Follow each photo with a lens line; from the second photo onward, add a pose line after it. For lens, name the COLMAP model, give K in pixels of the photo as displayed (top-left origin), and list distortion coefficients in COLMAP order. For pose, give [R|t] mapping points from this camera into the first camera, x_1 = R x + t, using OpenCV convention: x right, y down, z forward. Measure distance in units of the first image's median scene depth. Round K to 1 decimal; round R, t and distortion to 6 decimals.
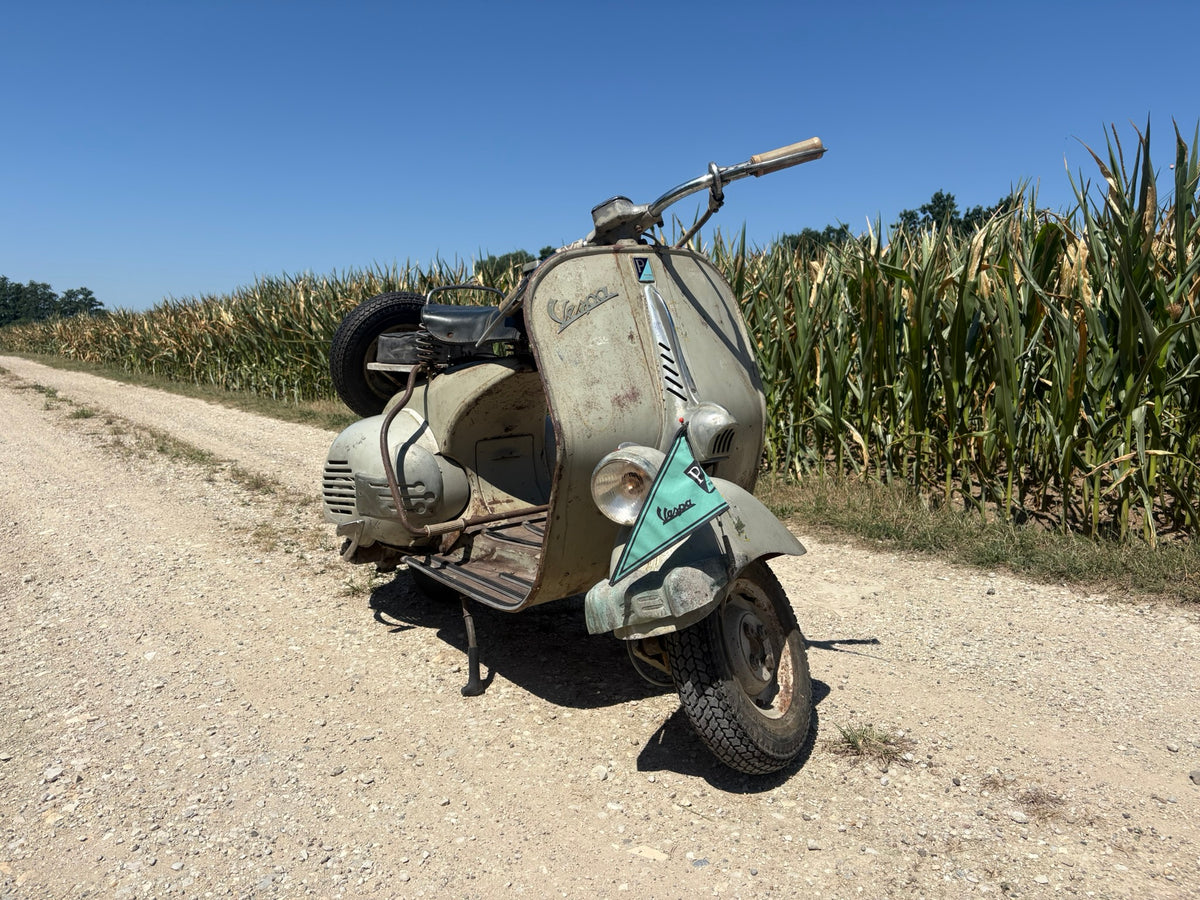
lens RADIAL K [[905.3, 0, 595.8], [0, 905.3, 454.7], [0, 0, 1]] dist [0.040884, -0.048199]
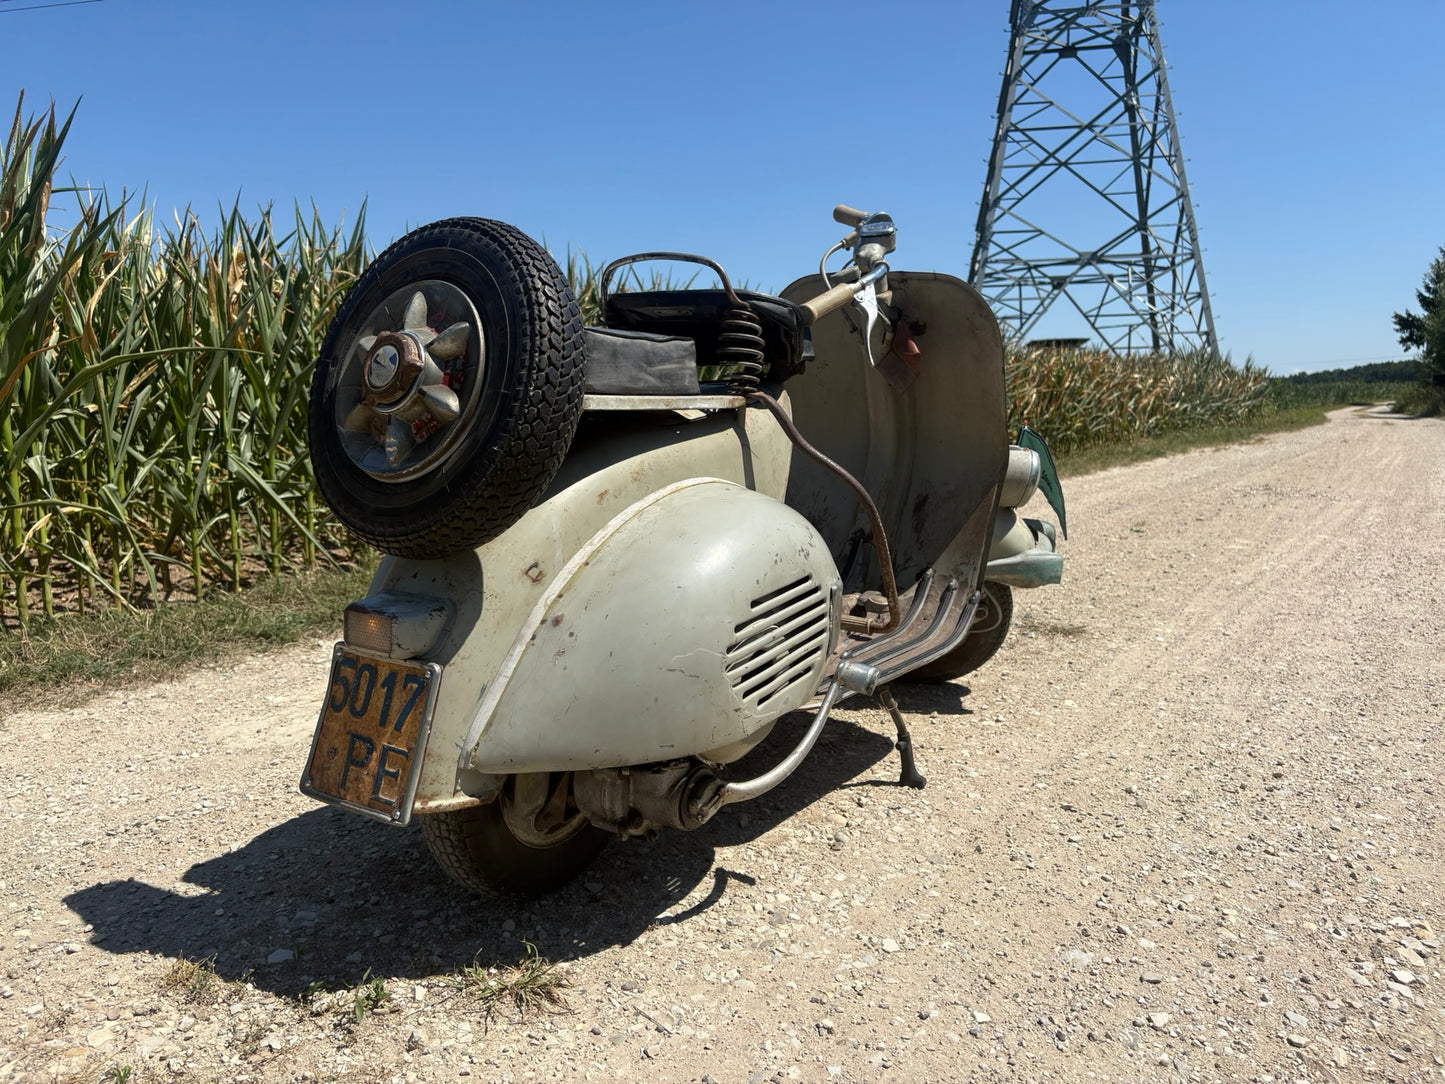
lens RADIAL K [[1090.1, 0, 735.5], [0, 1090.1, 541.2], [0, 0, 1]] dist [0.040884, -0.048199]
pose [[-0.357442, -0.122986, 0.925802, -0.947269], [0.113721, 0.978184, 0.173851, -0.144170], [-0.926986, 0.167425, -0.335658, 1.398926]]
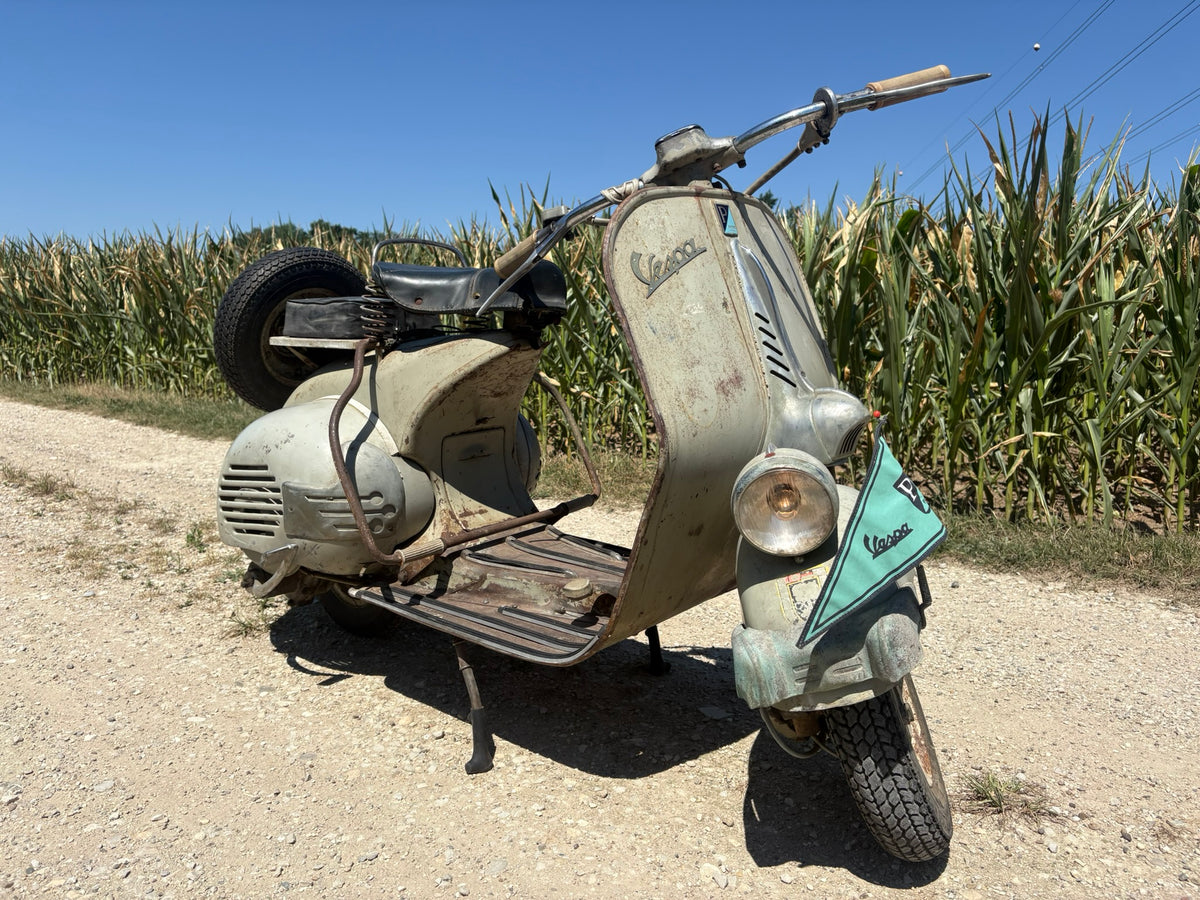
lens RADIAL K [[905.3, 0, 600.3], [0, 905.3, 443.6], [0, 0, 1]] dist [0.040884, -0.048199]
pose [[0.970394, -0.016583, 0.240956, -0.208298], [0.014624, 0.999844, 0.009914, -0.016981], [-0.241083, -0.006097, 0.970485, 0.223370]]
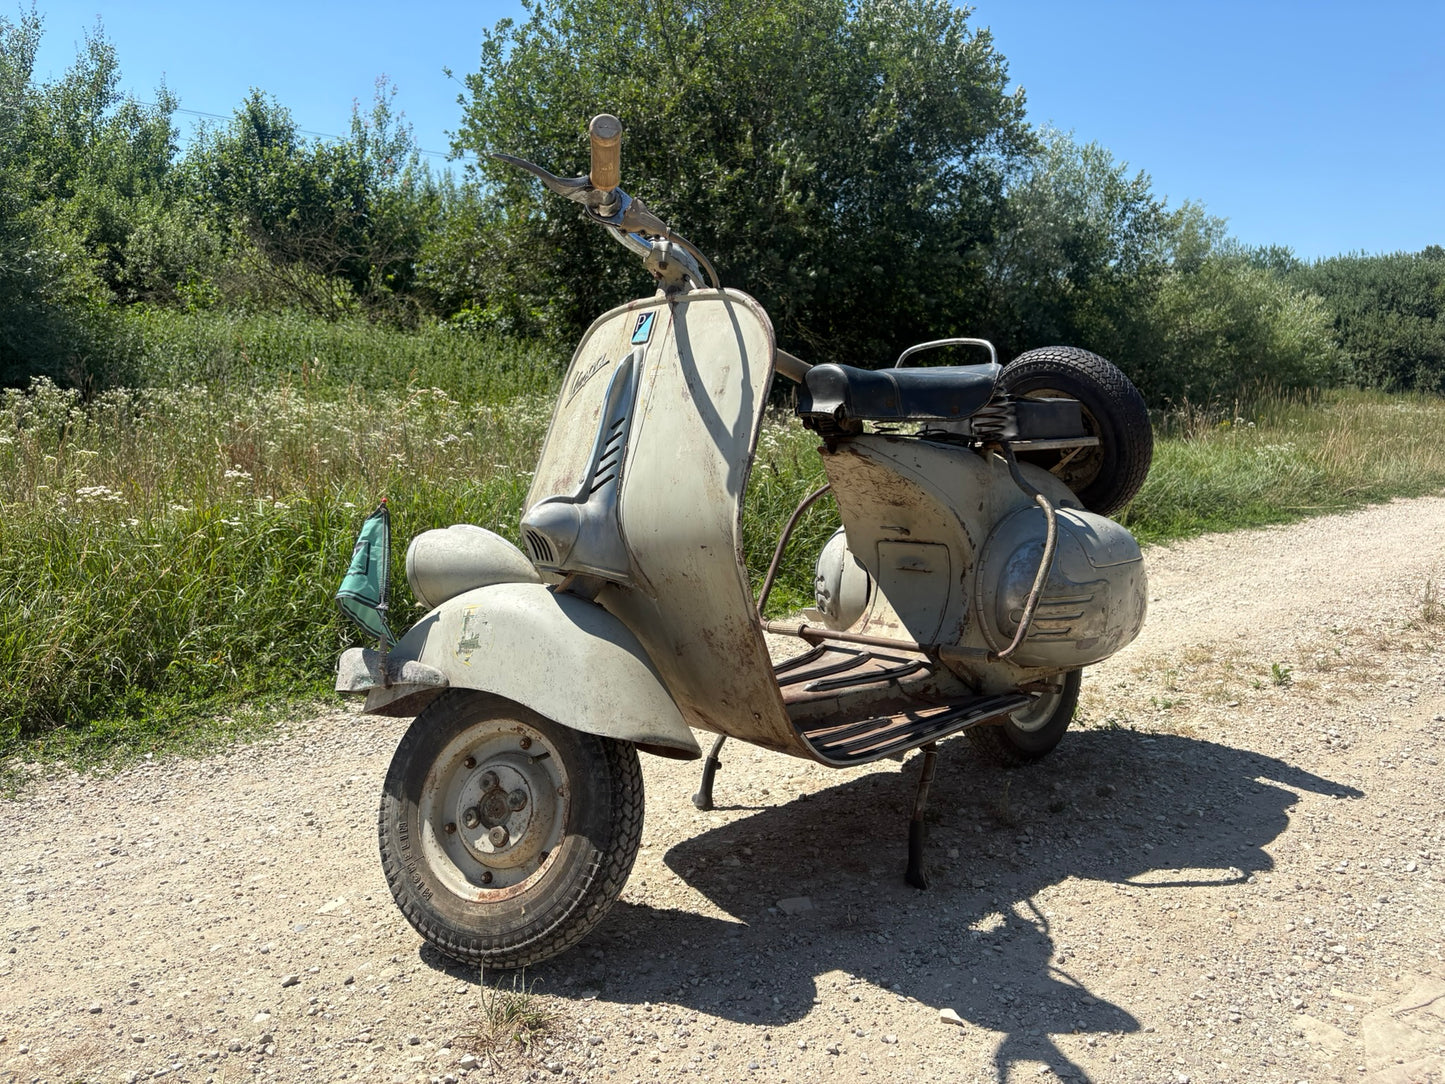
lens RADIAL K [[1090.1, 0, 740.6], [0, 1090.1, 528.9], [0, 0, 1]] dist [0.040884, -0.048199]
pose [[0.116408, 0.113763, -0.986665, 0.869239], [-0.121388, 0.987601, 0.099550, -0.115123], [0.985756, 0.108181, 0.128775, 0.831886]]
